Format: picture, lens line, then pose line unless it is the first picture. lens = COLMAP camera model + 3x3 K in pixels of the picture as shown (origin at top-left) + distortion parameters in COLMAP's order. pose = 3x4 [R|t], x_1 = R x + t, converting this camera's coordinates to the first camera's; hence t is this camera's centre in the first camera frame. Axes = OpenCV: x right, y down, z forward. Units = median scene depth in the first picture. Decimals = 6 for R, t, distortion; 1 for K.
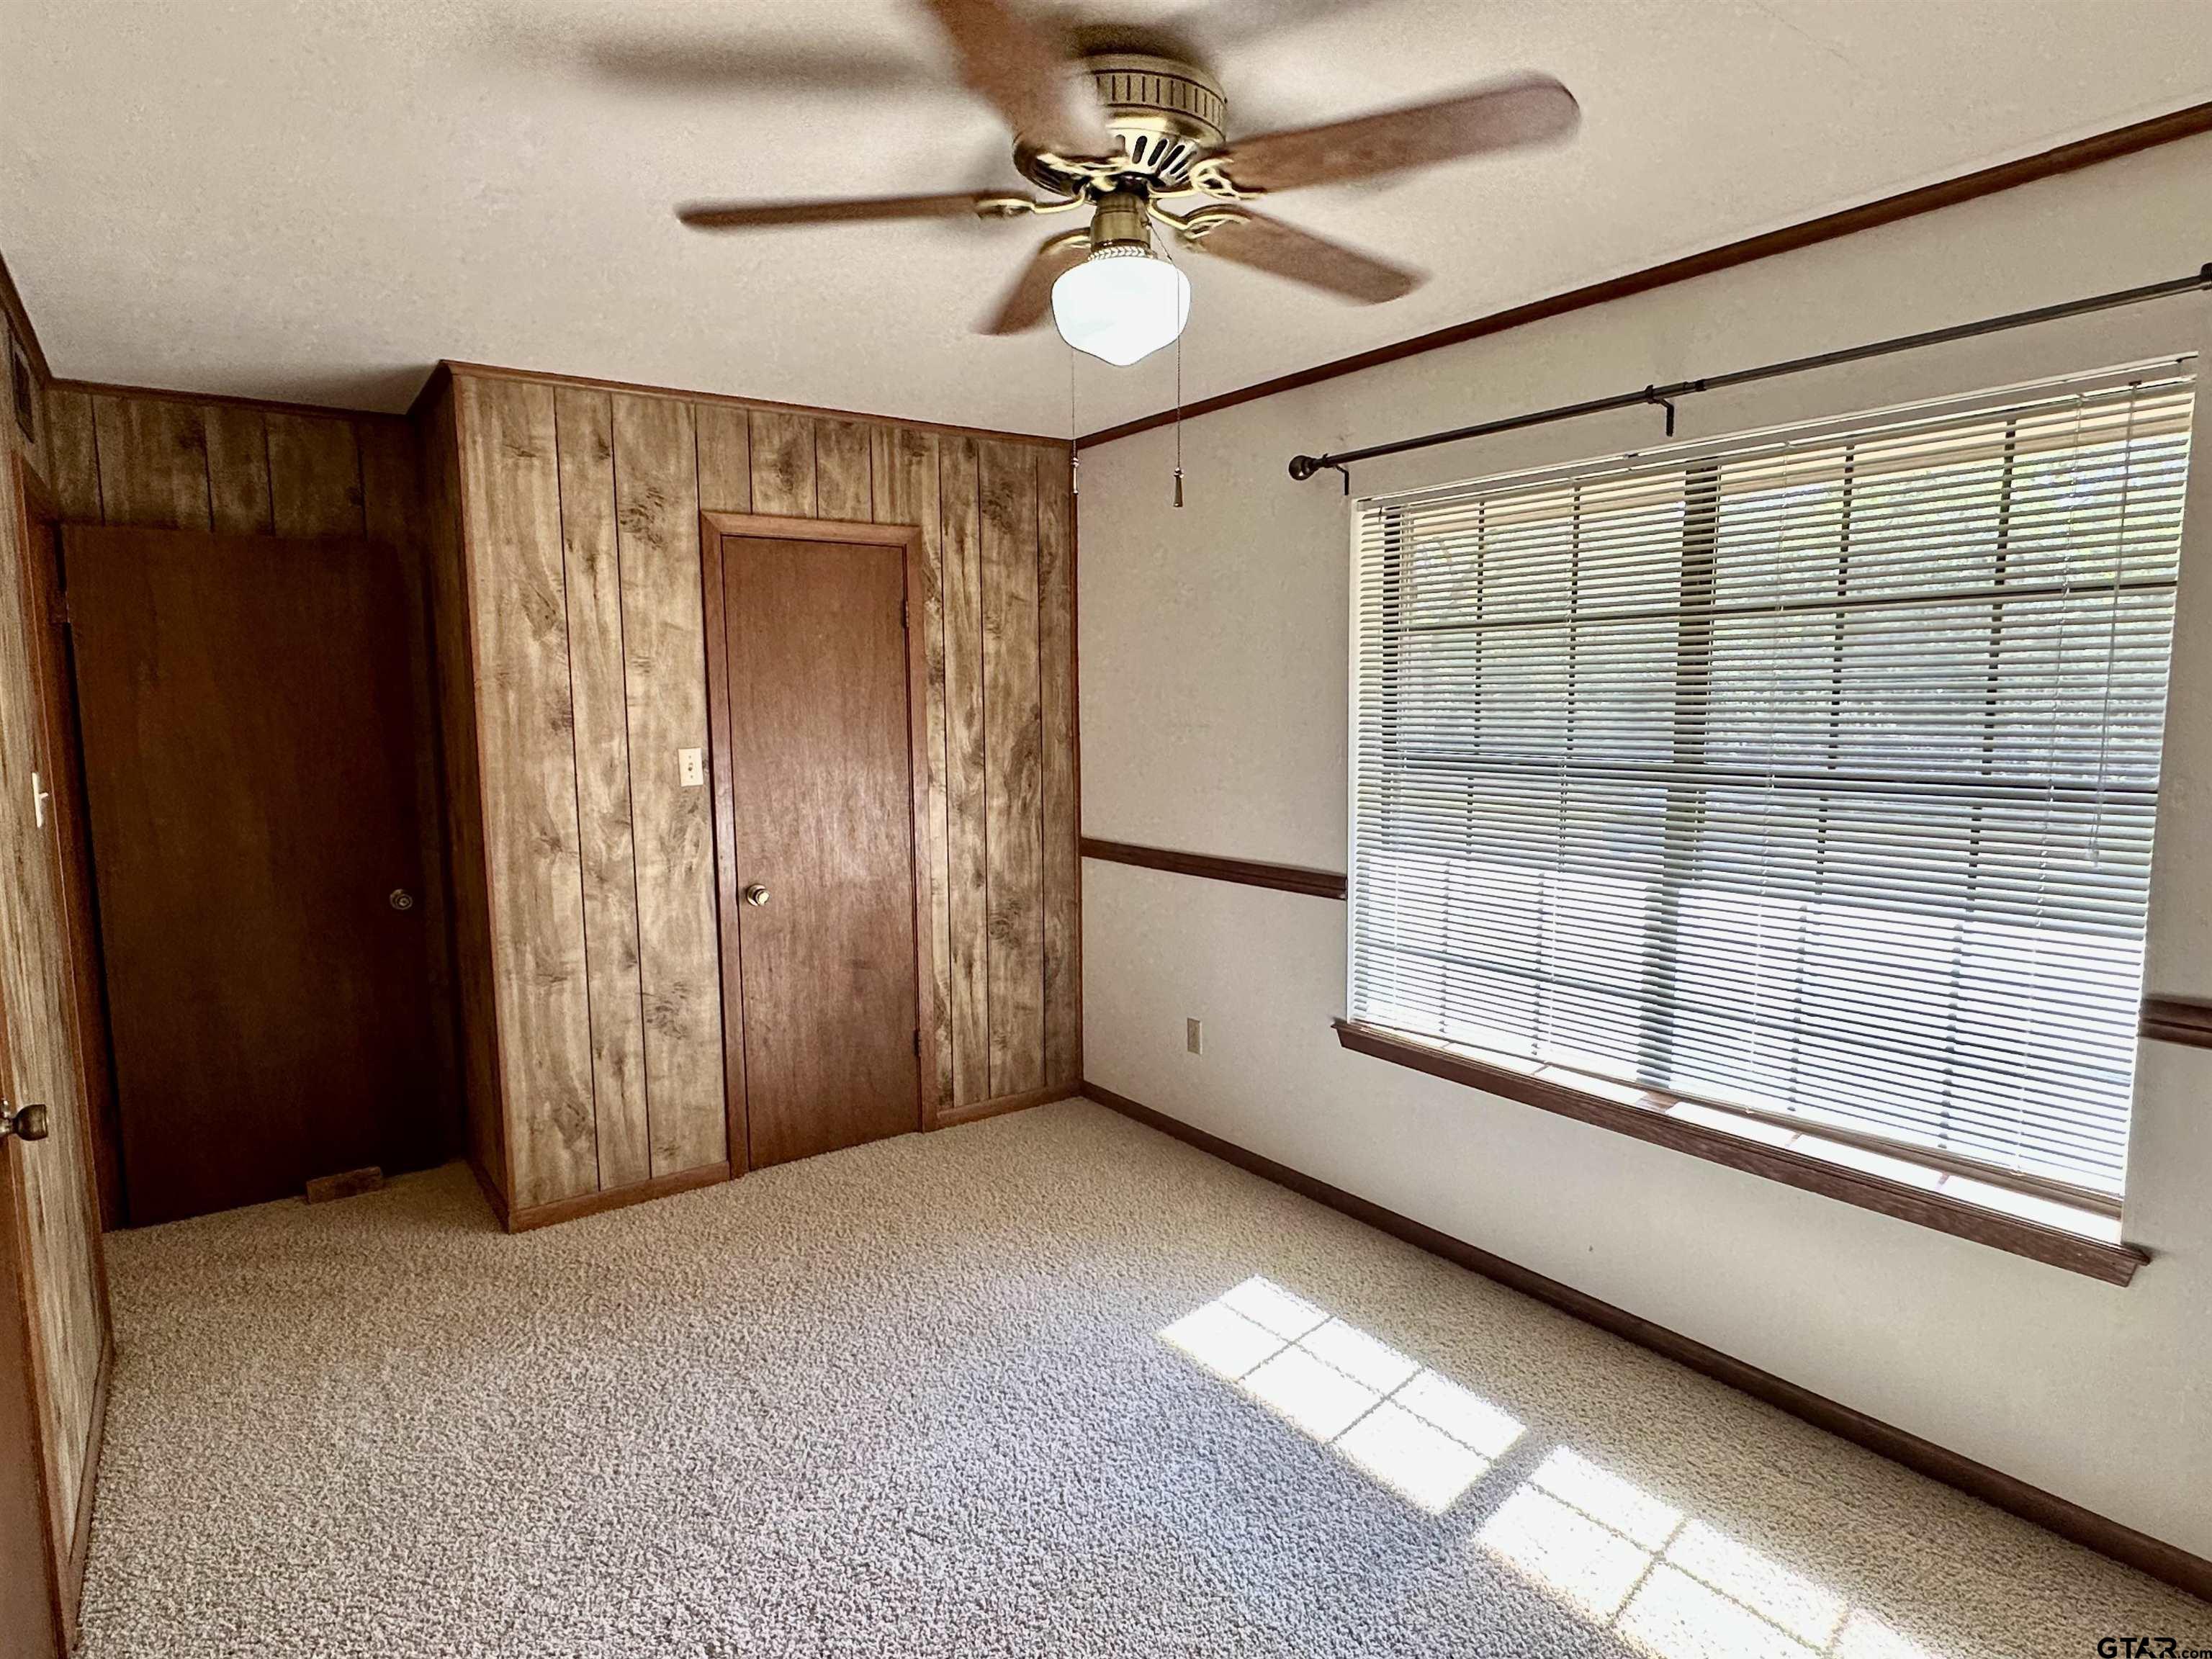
lens RADIAL K [[1249.5, 0, 1101.7], [0, 1249.5, 815.3], [0, 0, 1]] dist [0.000146, 0.000135]
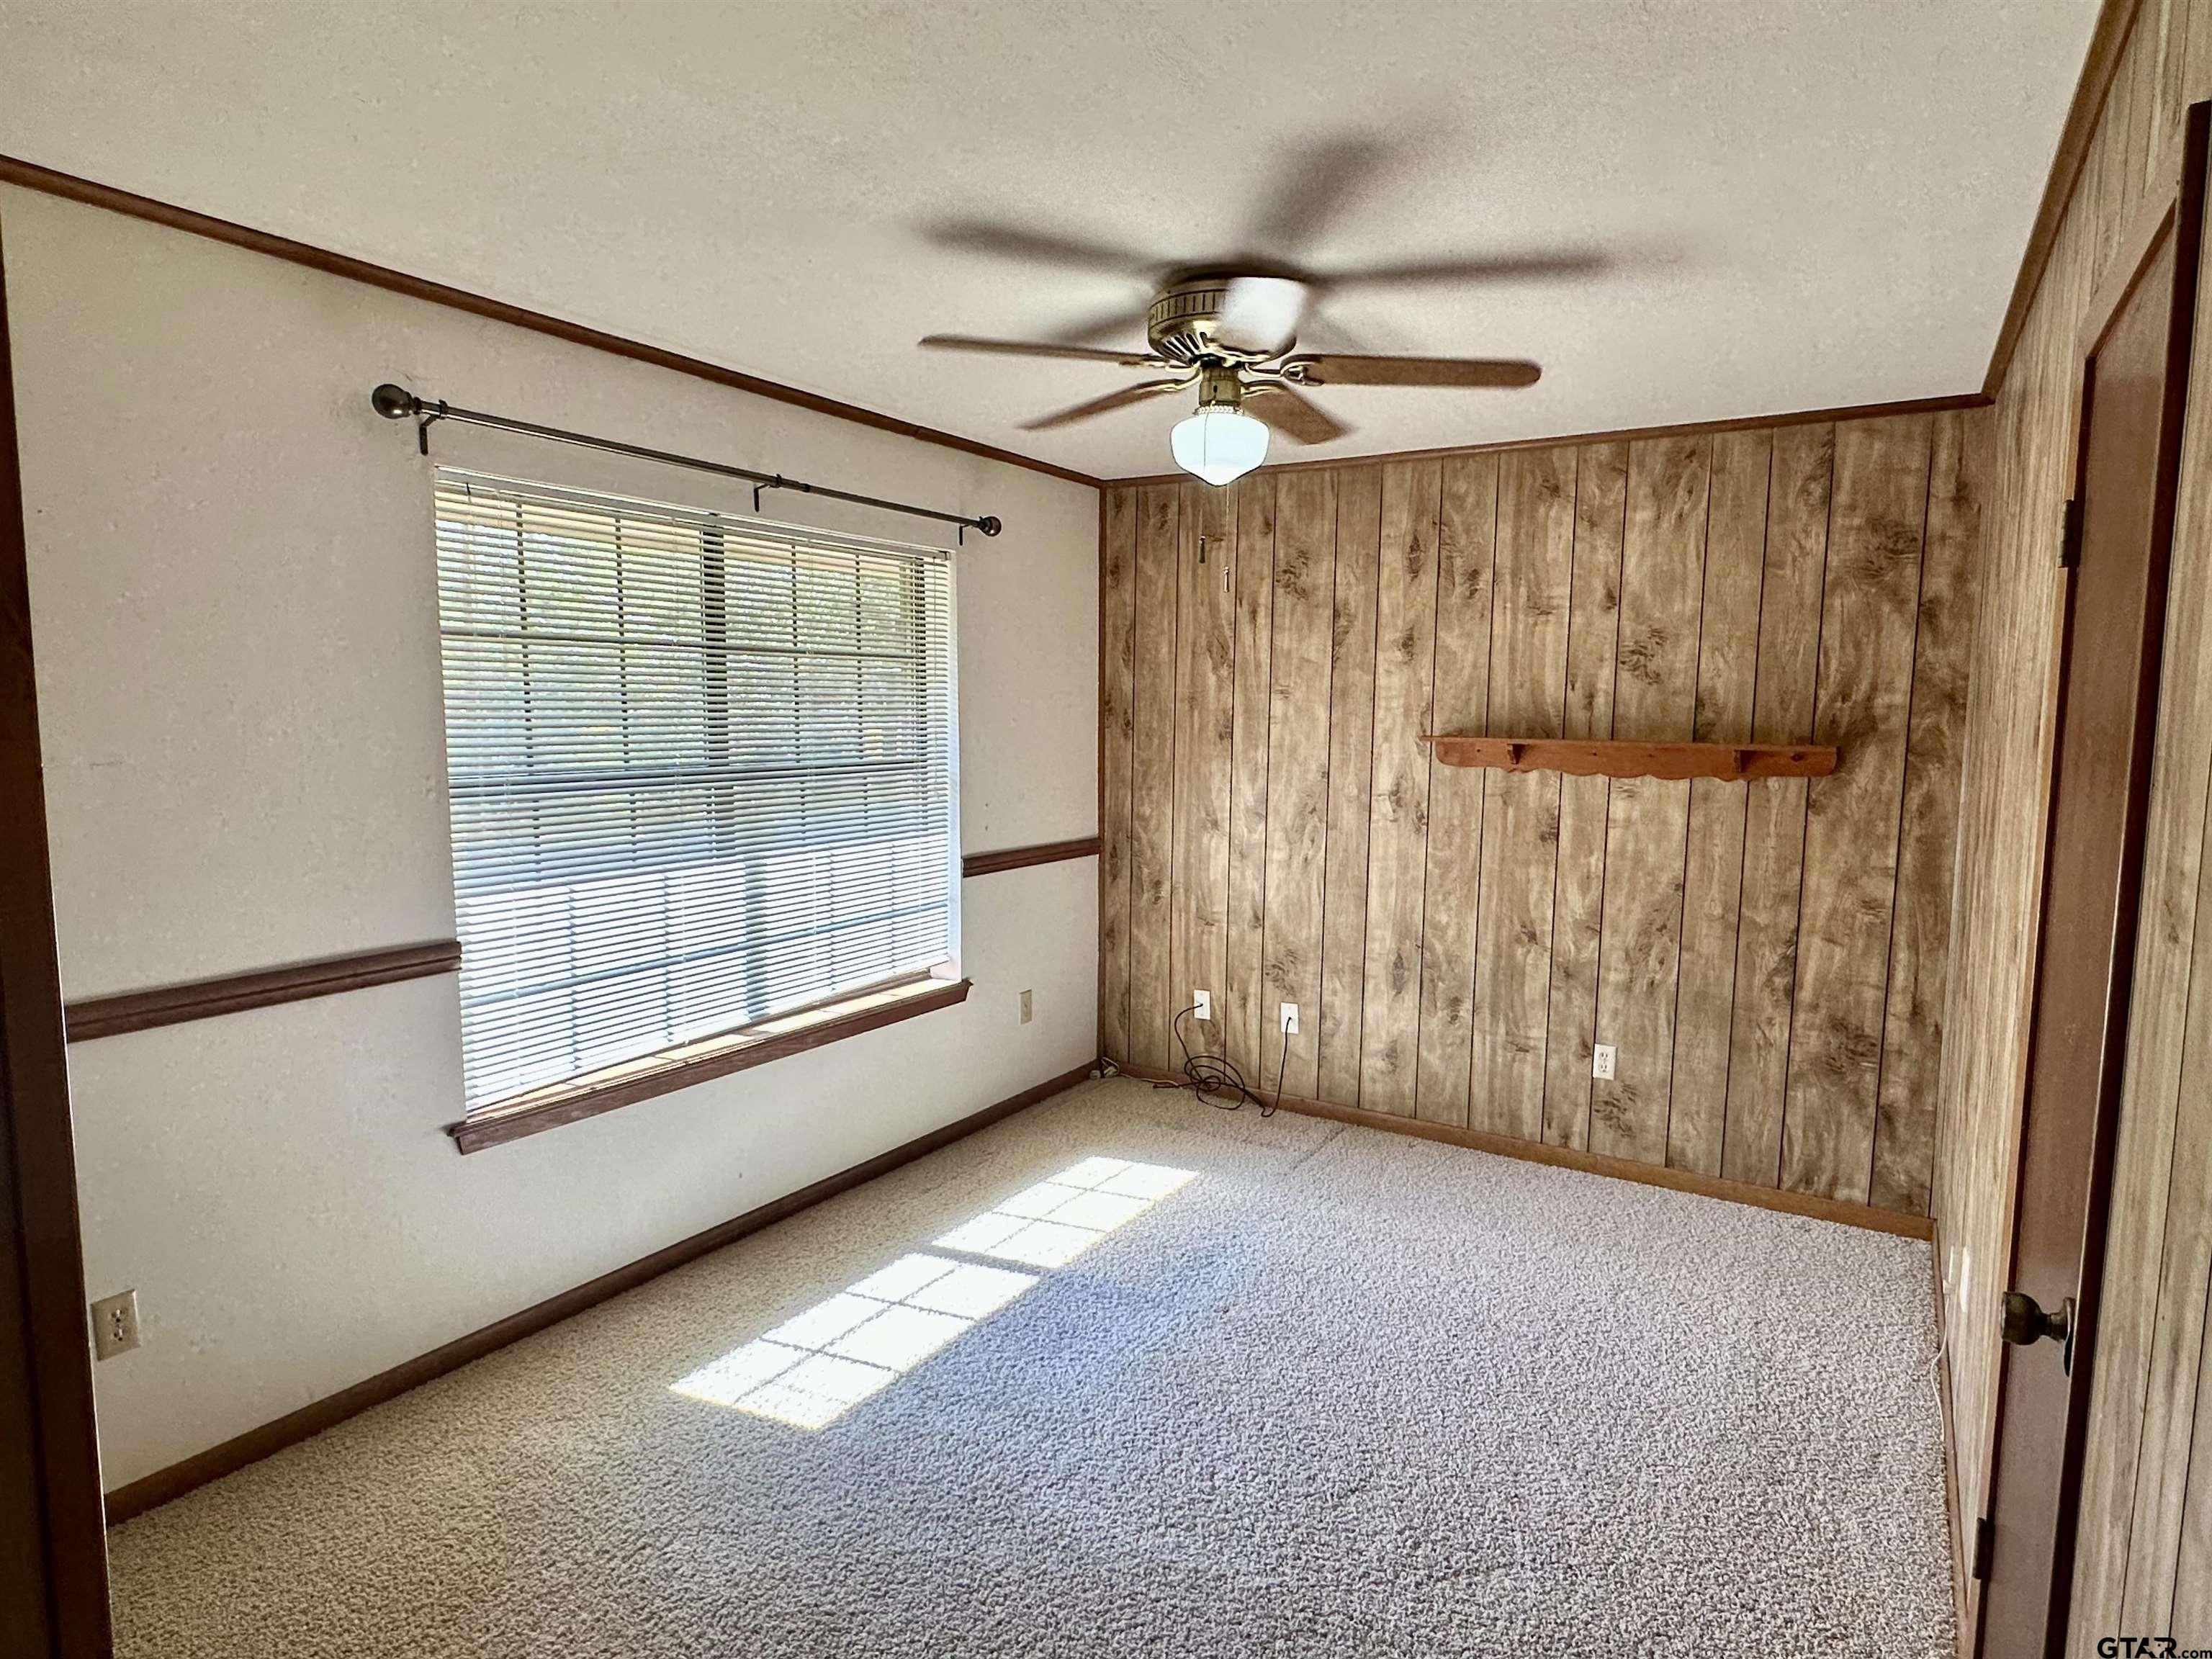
lens RADIAL K [[1211.2, 0, 1098.4], [0, 1211.2, 823.2], [0, 0, 1]] dist [-0.001989, -0.000285]
pose [[-0.347974, -0.078947, 0.934174, -0.813395], [0.093516, 0.988555, 0.118377, -0.093841], [-0.932828, 0.128552, -0.336609, 1.067610]]
